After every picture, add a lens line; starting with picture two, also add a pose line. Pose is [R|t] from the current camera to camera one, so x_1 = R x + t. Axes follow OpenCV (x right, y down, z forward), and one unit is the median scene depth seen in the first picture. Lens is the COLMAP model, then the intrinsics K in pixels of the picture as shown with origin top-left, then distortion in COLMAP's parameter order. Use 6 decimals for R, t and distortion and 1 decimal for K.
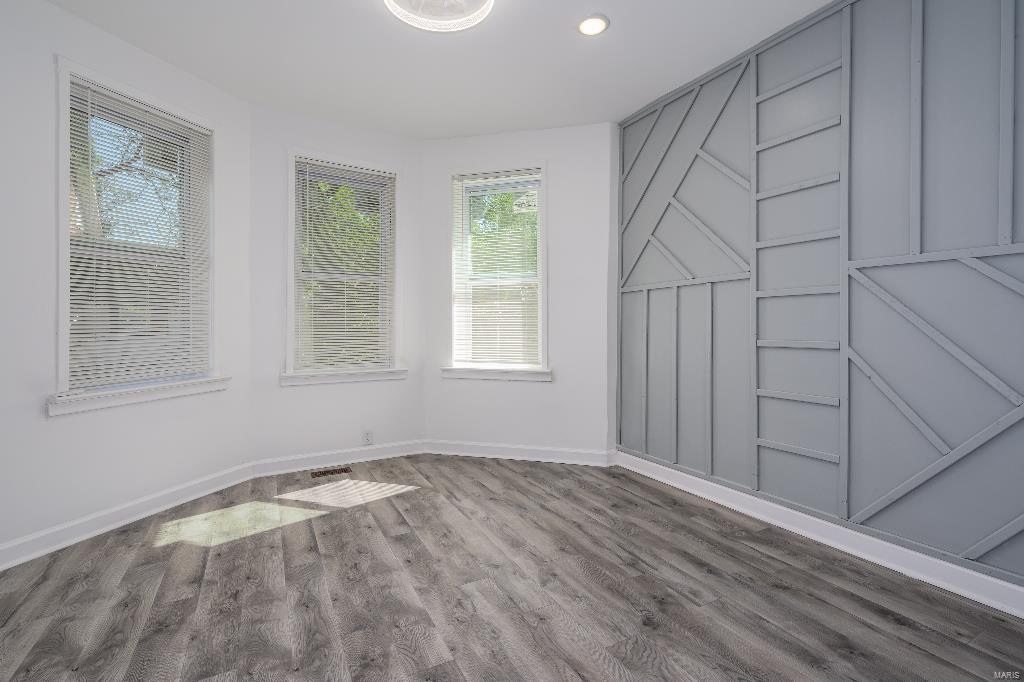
lens RADIAL K [[470.6, 0, 516.8], [0, 470.6, 331.8], [0, 0, 1]] dist [-0.001179, -0.000123]
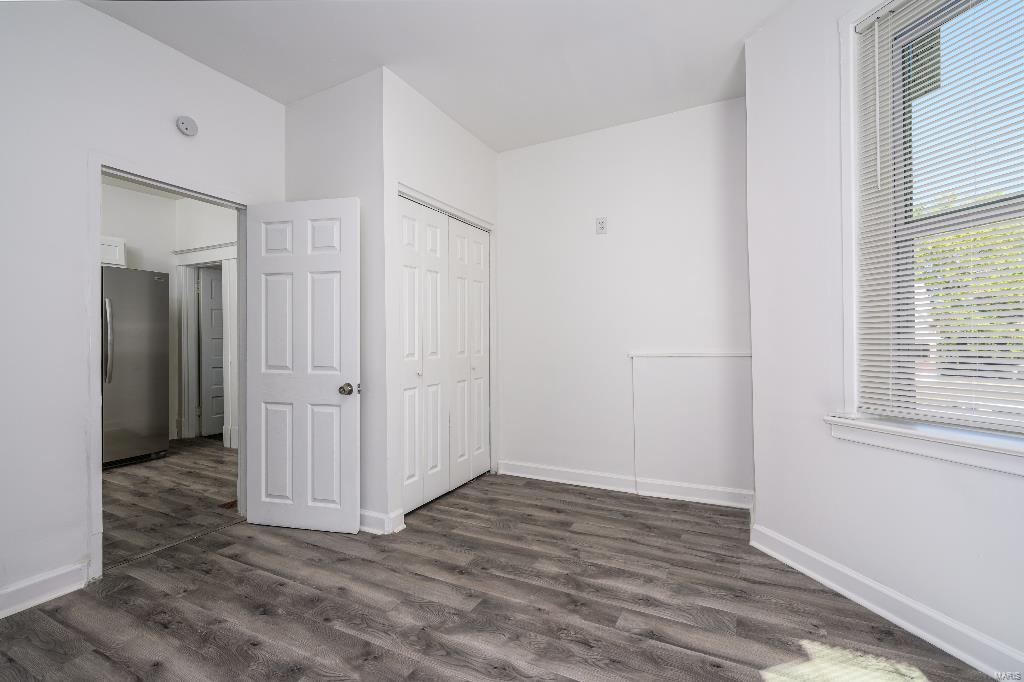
lens RADIAL K [[470.6, 0, 516.8], [0, 470.6, 331.8], [0, 0, 1]] dist [-0.001179, -0.000123]
pose [[-0.831989, 0.002923, -0.554784, -0.006834], [0.003779, 0.999993, -0.000397, -0.022873], [0.554779, -0.002427, -0.831994, 1.709535]]
